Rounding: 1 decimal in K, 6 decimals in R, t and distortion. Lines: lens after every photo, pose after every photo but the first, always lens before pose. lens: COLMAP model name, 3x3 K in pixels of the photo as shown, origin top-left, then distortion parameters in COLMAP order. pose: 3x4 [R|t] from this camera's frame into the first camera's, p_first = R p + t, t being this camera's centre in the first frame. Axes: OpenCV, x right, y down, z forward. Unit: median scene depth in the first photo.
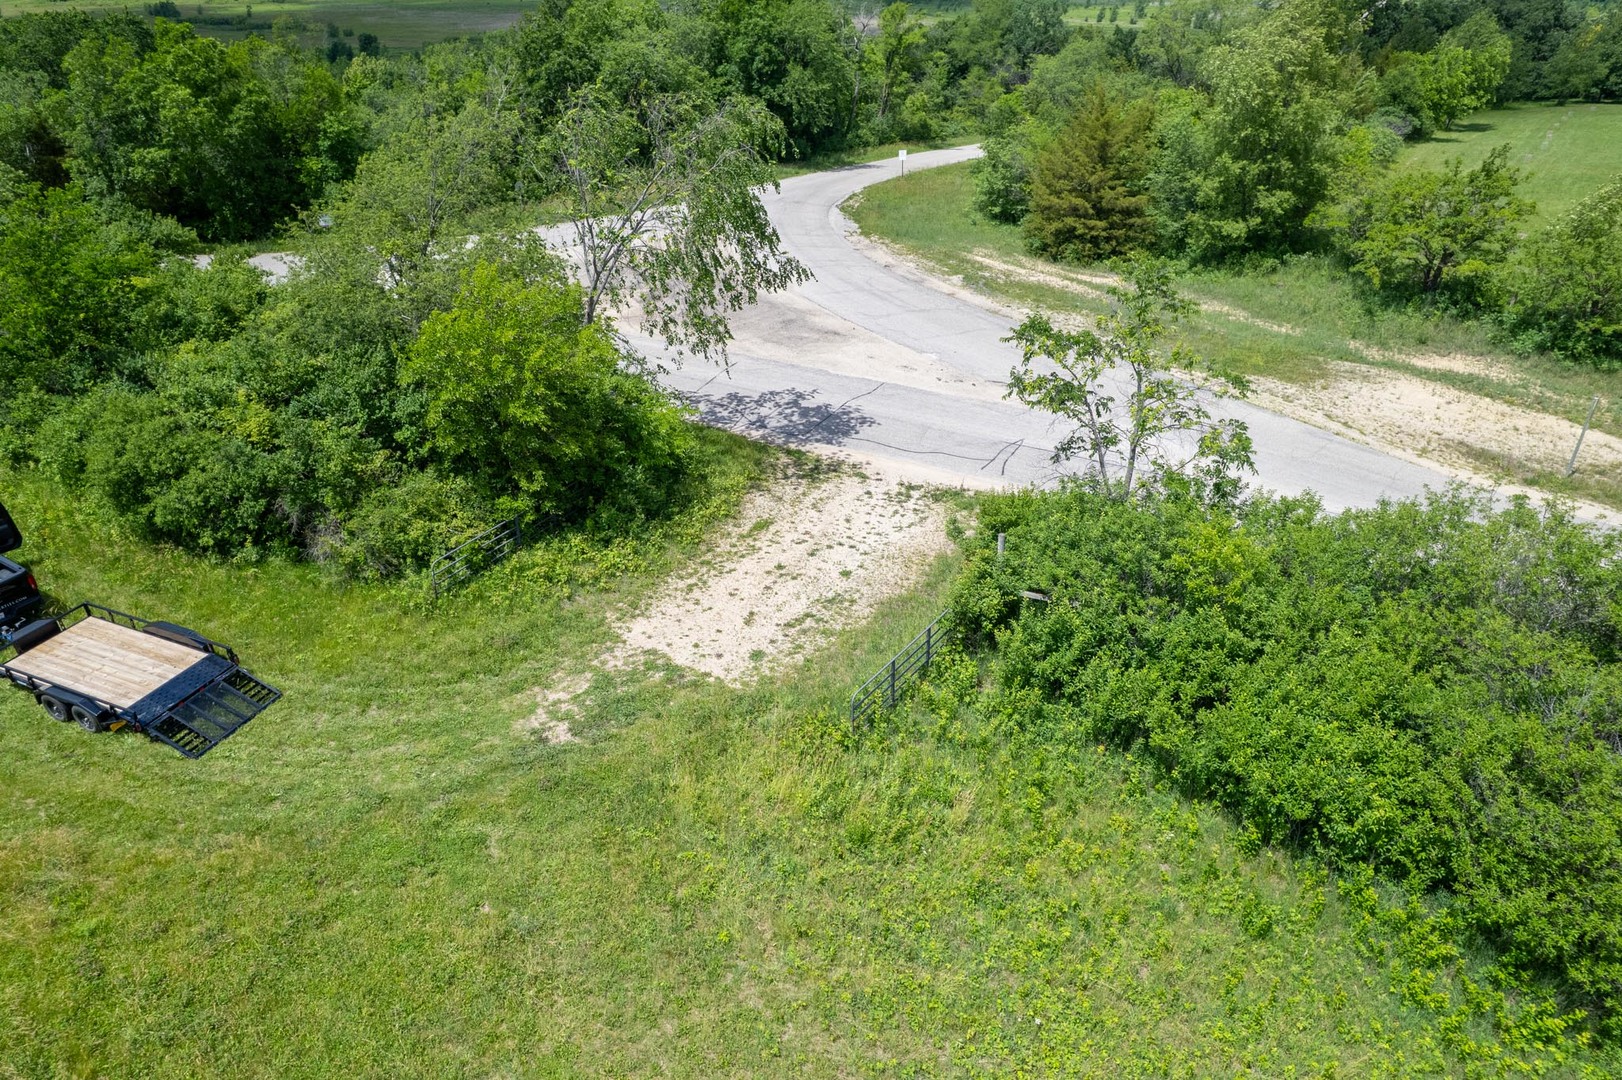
lens RADIAL K [[1055.1, 0, 818.8], [0, 1055.1, 540.2], [0, 0, 1]] dist [-0.079665, 0.072395]
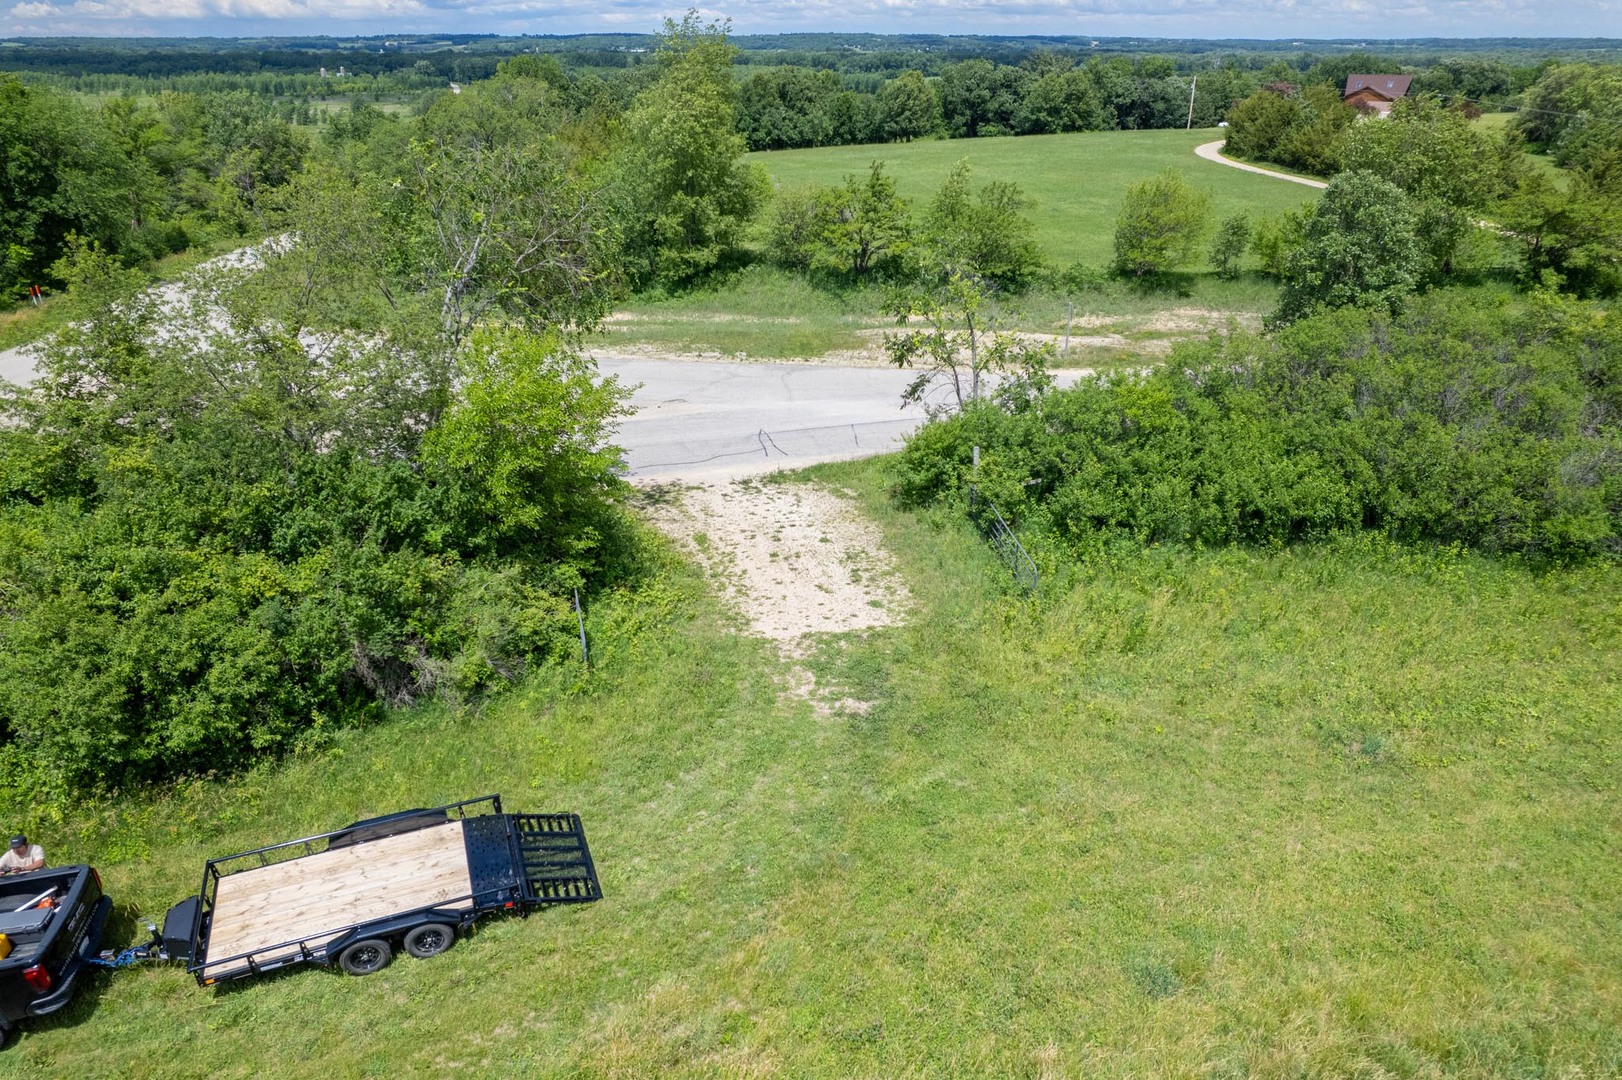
lens RADIAL K [[1055.1, 0, 818.8], [0, 1055.1, 540.2], [0, 0, 1]] dist [-0.079665, 0.072395]
pose [[0.713867, -0.310098, 0.627880, -0.792388], [0.360243, 0.931492, 0.050469, -0.030847], [-0.600516, 0.190161, 0.776672, 0.164855]]
